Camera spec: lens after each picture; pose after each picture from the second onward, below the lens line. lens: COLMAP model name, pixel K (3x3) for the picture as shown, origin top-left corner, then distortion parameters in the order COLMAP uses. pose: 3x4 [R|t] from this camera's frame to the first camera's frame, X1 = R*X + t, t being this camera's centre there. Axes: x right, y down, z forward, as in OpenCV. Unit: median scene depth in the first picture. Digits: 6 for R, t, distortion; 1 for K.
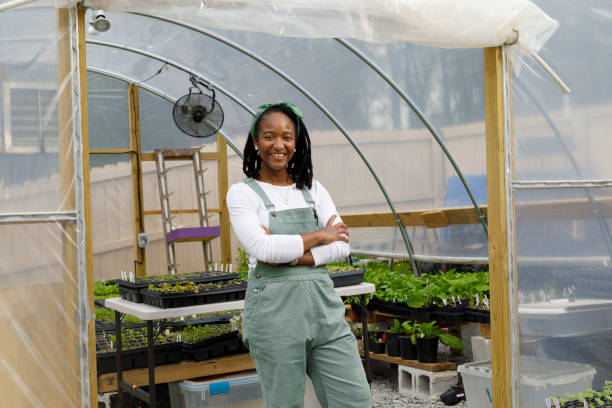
lens RADIAL K [[880.8, 0, 310.1], [0, 880.8, 202.0], [0, 0, 1]] dist [0.024987, -0.029098]
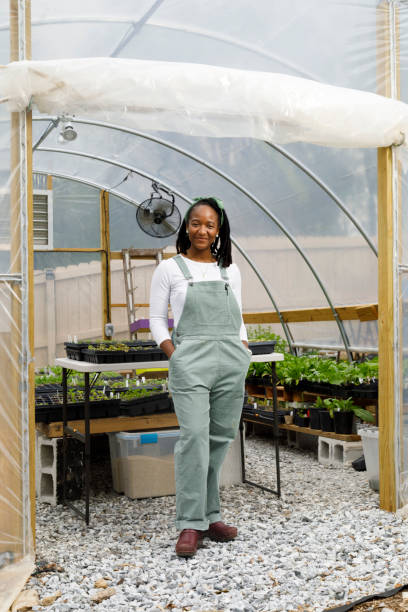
lens RADIAL K [[843.4, 0, 200.6], [0, 843.4, 306.6], [0, 0, 1]] dist [0.024596, 0.019706]
pose [[0.994153, 0.022138, -0.105688, 0.062068], [-0.023133, 0.999699, -0.008194, 0.032674], [0.105475, 0.010591, 0.994366, -0.087708]]
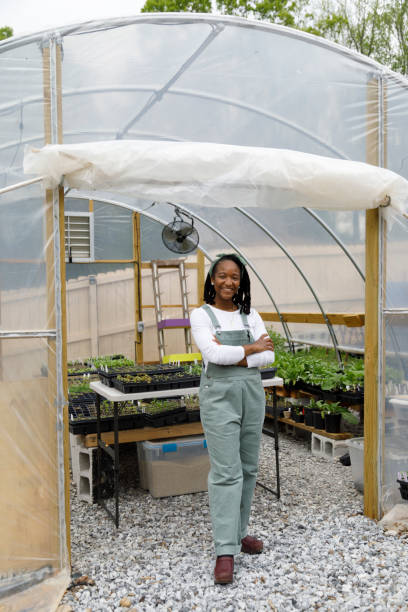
lens RADIAL K [[667.9, 0, 205.9], [0, 667.9, 318.7], [0, 0, 1]] dist [0.027048, -0.010227]
pose [[0.992176, 0.029030, -0.121426, 0.059525], [-0.023235, 0.998535, 0.048868, -0.036452], [0.122667, -0.045665, 0.991397, -0.028691]]
